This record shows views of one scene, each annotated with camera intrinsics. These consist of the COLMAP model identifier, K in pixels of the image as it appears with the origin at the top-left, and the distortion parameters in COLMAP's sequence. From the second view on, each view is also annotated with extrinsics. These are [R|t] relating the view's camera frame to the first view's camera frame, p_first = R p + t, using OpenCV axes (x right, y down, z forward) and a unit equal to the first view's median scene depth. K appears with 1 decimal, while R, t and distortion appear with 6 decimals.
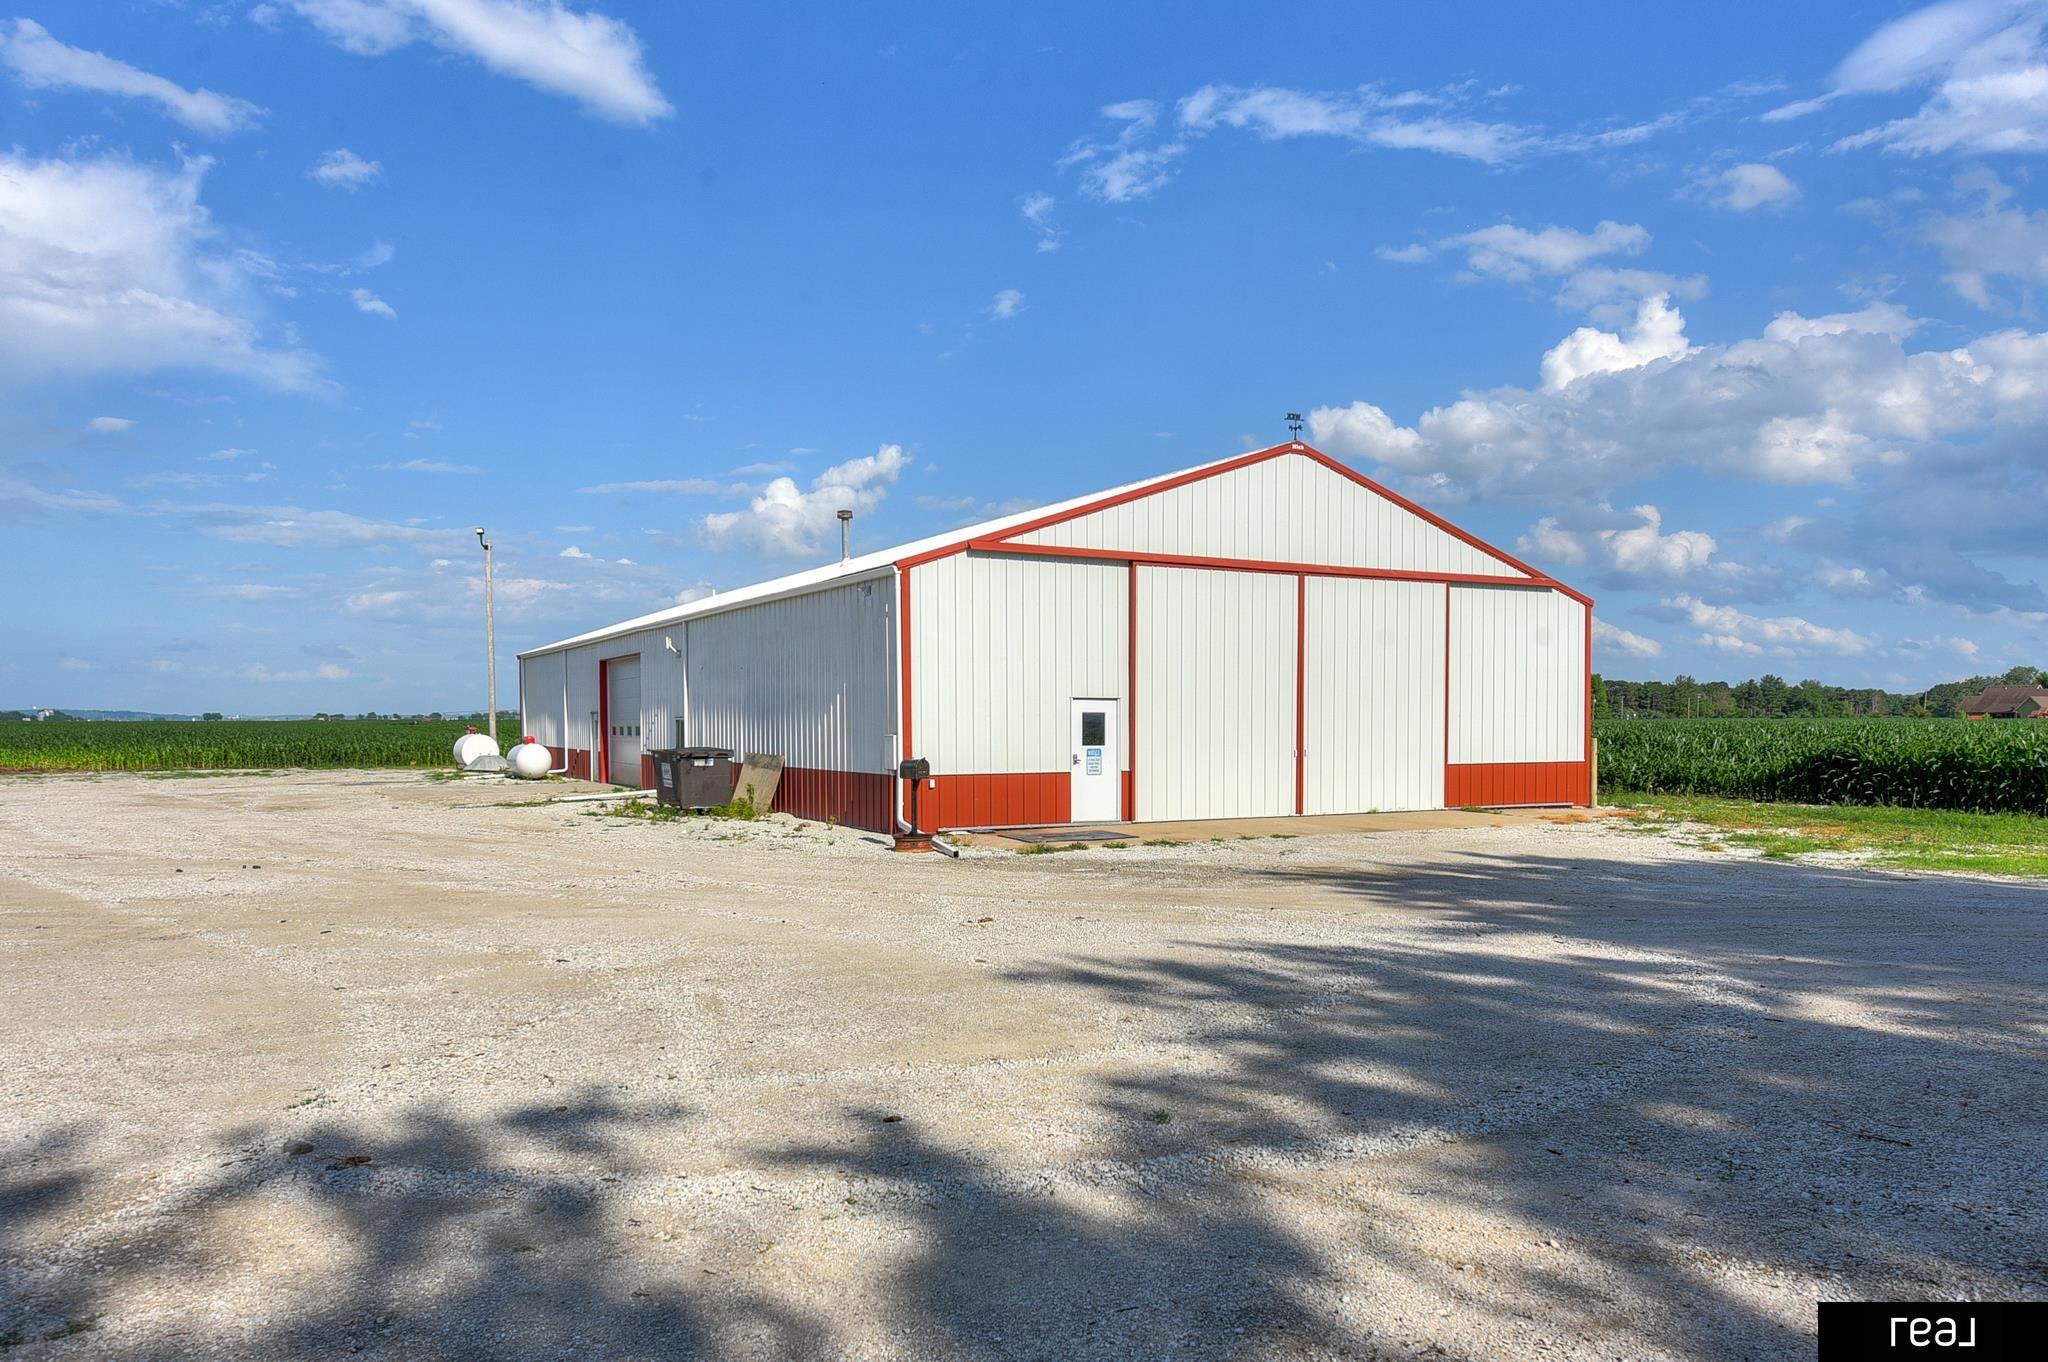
lens RADIAL K [[1398.5, 0, 940.4], [0, 1398.5, 714.4], [0, 0, 1]] dist [-0.015627, -0.002480]
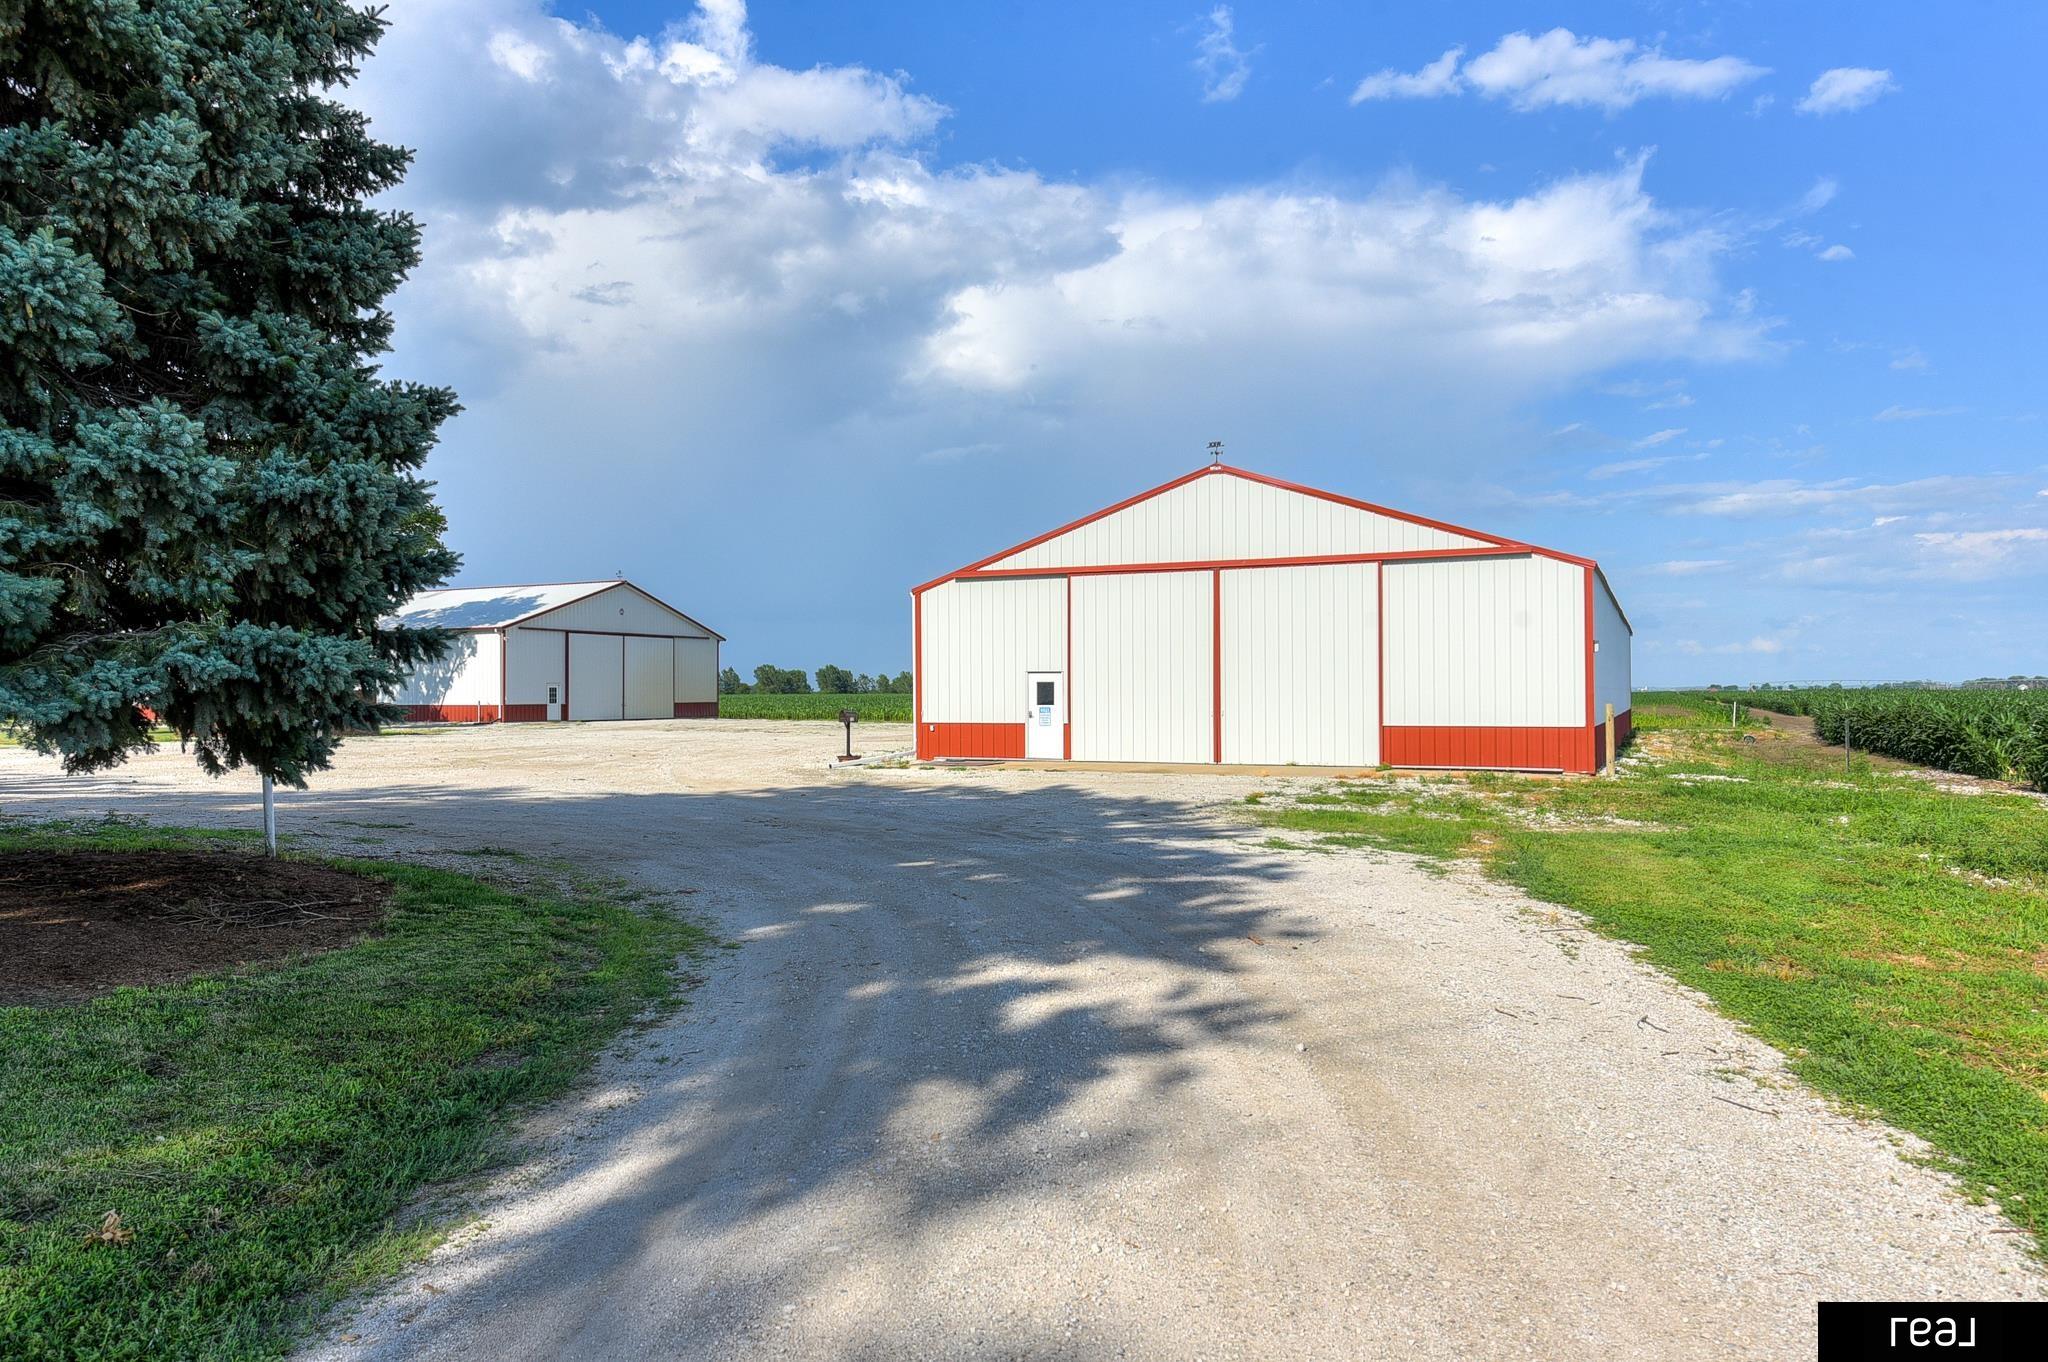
lens RADIAL K [[1398.5, 0, 1021.6], [0, 1398.5, 679.3], [0, 0, 1]] dist [-0.015627, -0.002480]
pose [[0.609569, -0.012035, -0.792642, 1.143473], [0.006602, 0.999927, -0.010105, 0.009441], [0.792705, 0.000926, 0.609604, 0.102257]]
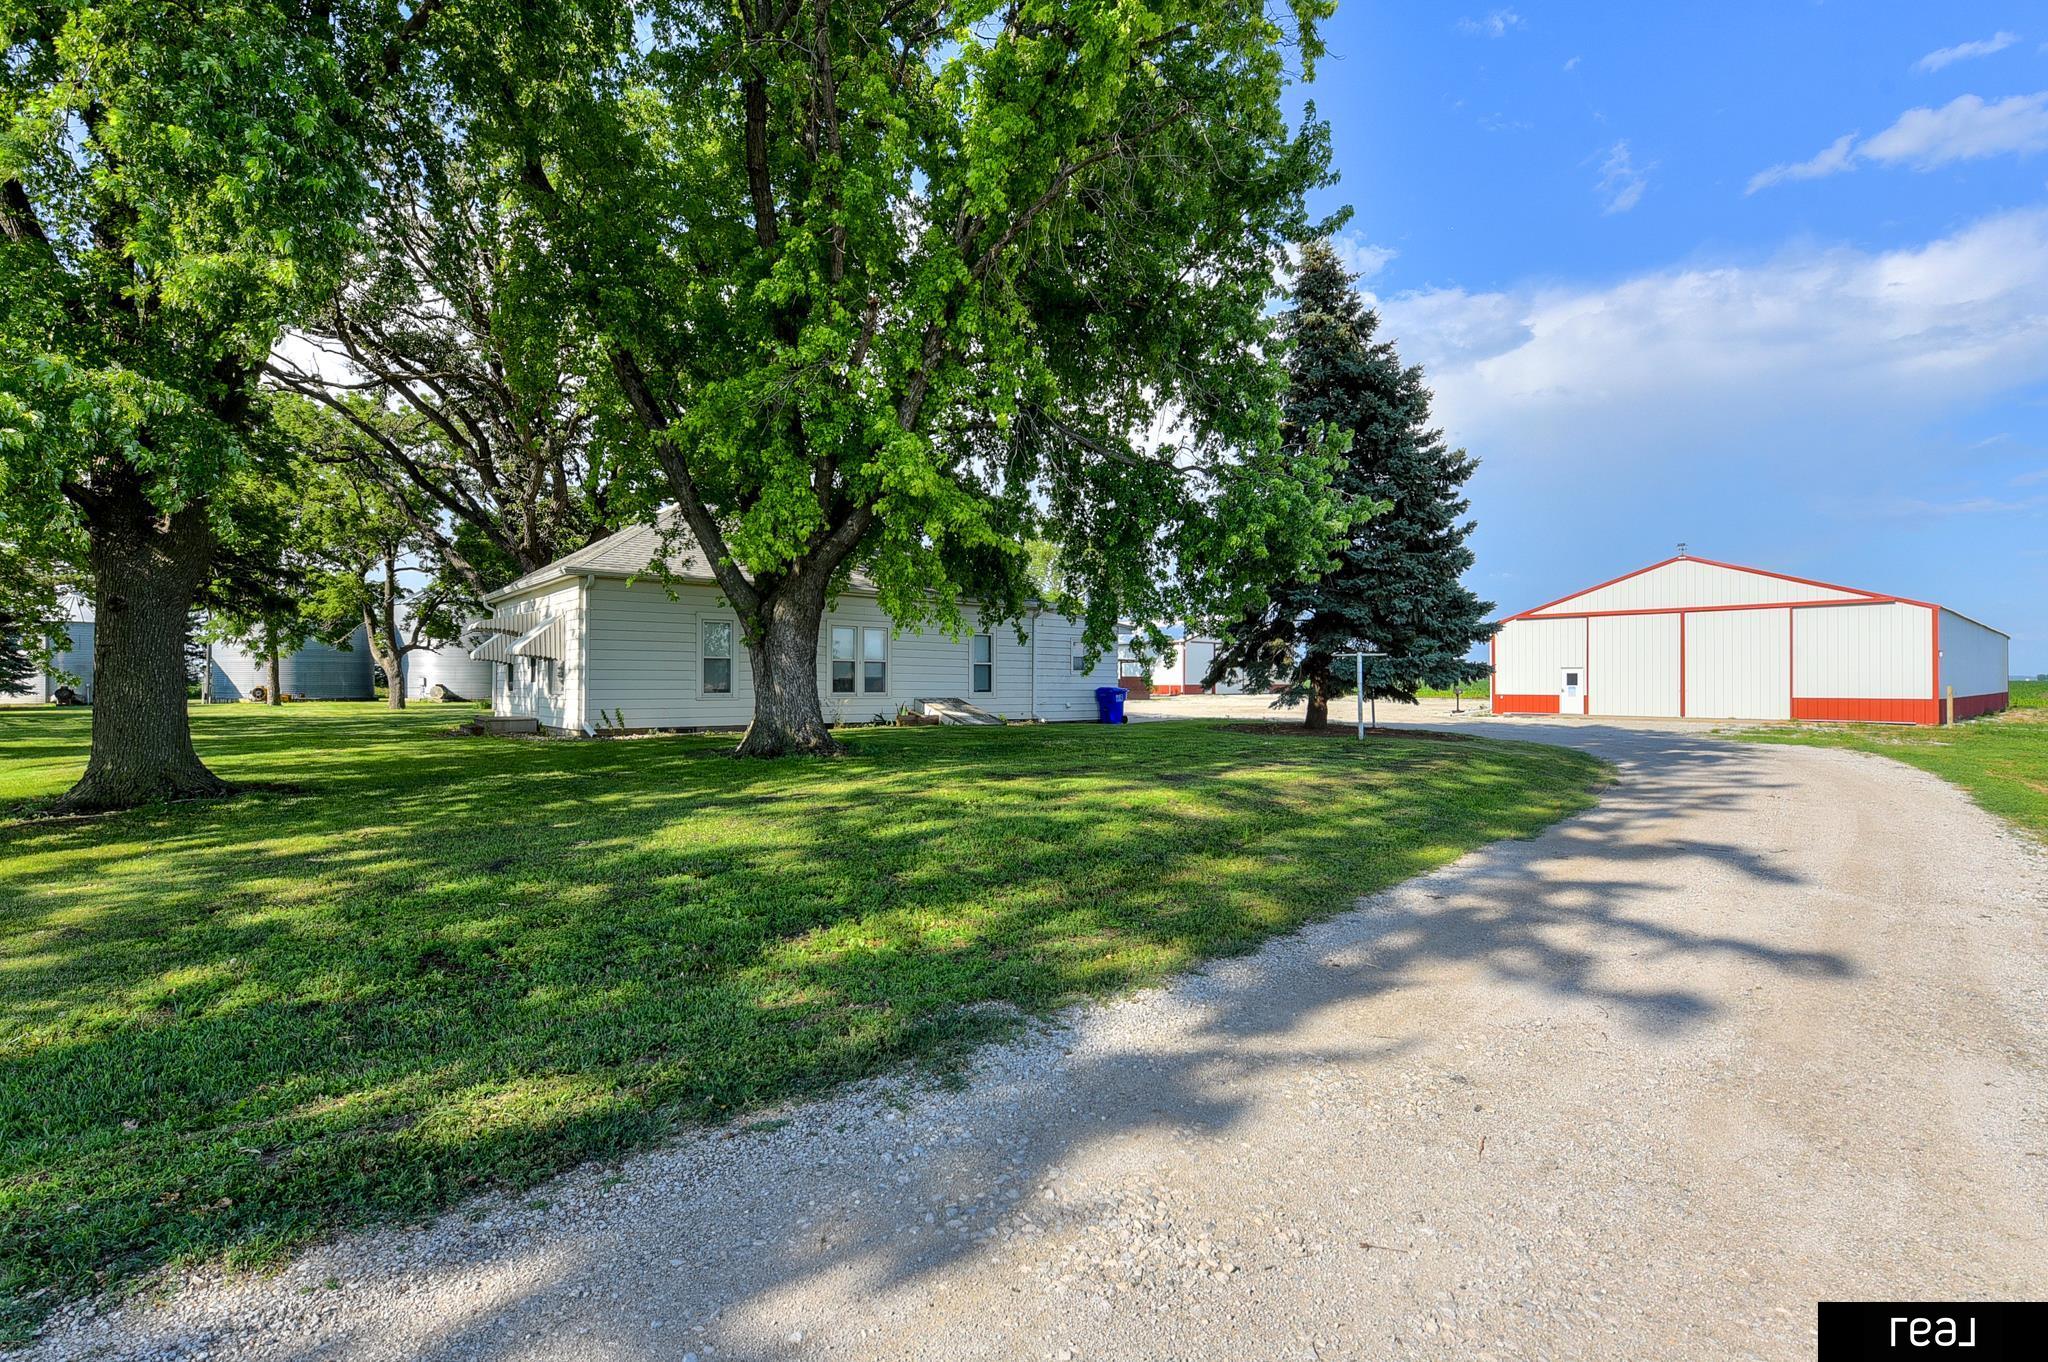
lens RADIAL K [[958.7, 0, 1007.7], [0, 958.7, 687.8], [0, 0, 1]] dist [-0.011967, -0.004450]
pose [[0.223258, 0.003280, -0.974754, 1.550655], [0.003739, 0.999984, 0.004221, 0.013709], [0.974752, -0.004587, 0.223242, -0.443593]]
